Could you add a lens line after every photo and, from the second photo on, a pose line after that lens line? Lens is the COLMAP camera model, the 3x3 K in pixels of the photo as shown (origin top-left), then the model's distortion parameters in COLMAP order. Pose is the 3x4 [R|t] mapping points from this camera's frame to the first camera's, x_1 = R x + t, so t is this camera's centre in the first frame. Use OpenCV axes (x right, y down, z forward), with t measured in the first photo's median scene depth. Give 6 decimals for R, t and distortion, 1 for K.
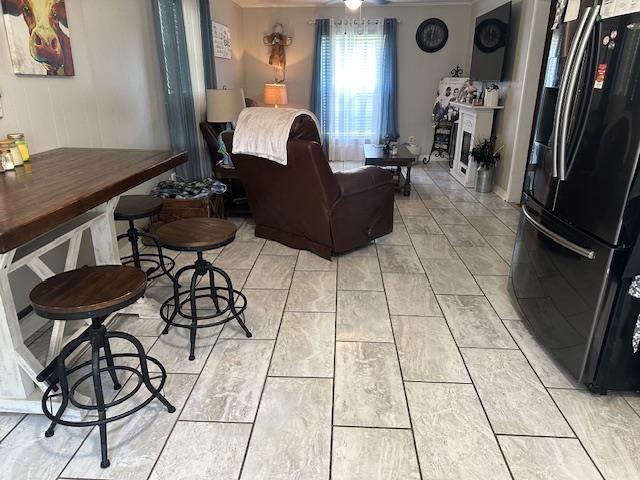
lens RADIAL K [[442.5, 0, 307.6], [0, 442.5, 241.5], [0, 0, 1]] dist [0.073850, -0.155486]
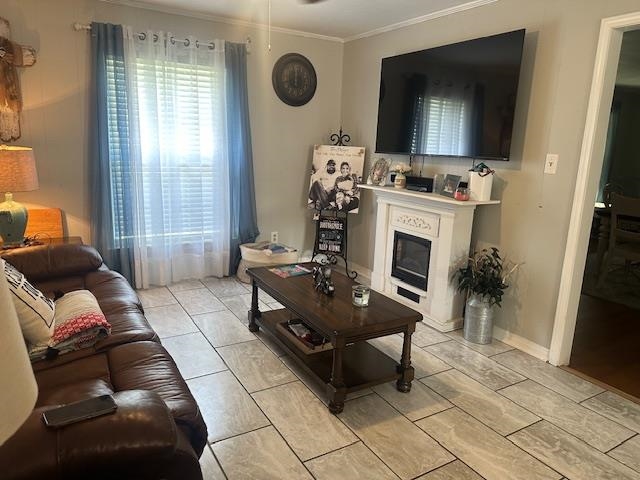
lens RADIAL K [[444.5, 0, 319.0], [0, 444.5, 241.6], [0, 0, 1]] dist [0.070121, -0.093950]
pose [[0.812417, -0.093237, 0.575574, -0.085681], [0.158981, 0.985152, -0.064816, -0.186300], [-0.560985, 0.144163, 0.815177, 0.489522]]
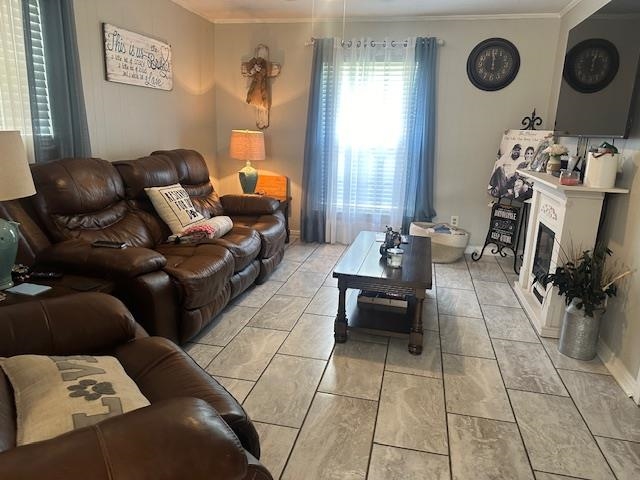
lens RADIAL K [[444.5, 0, 319.0], [0, 444.5, 241.6], [0, 0, 1]] dist [0.070121, -0.093950]
pose [[0.989786, 0.066618, -0.126035, 0.131538], [-0.079192, 0.992076, -0.097539, -0.130449], [0.118539, 0.106523, 0.987219, 0.367134]]
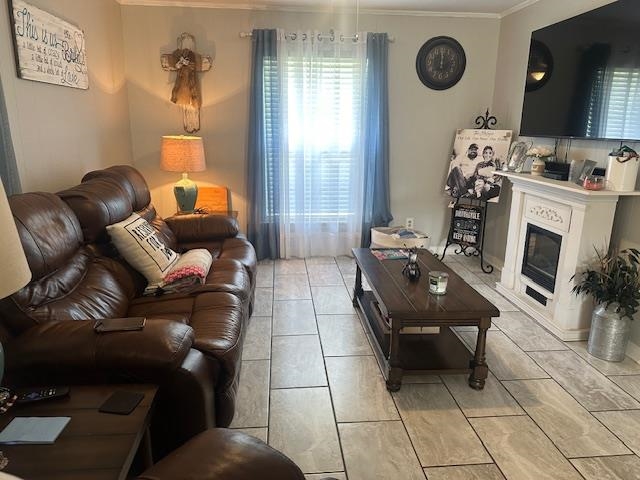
lens RADIAL K [[444.5, 0, 319.0], [0, 444.5, 241.6], [0, 0, 1]] dist [0.070121, -0.093950]
pose [[0.984446, -0.030303, 0.173055, -0.005894], [0.045752, 0.995245, -0.085992, -0.167124], [-0.169626, 0.092572, 0.981151, 0.435581]]
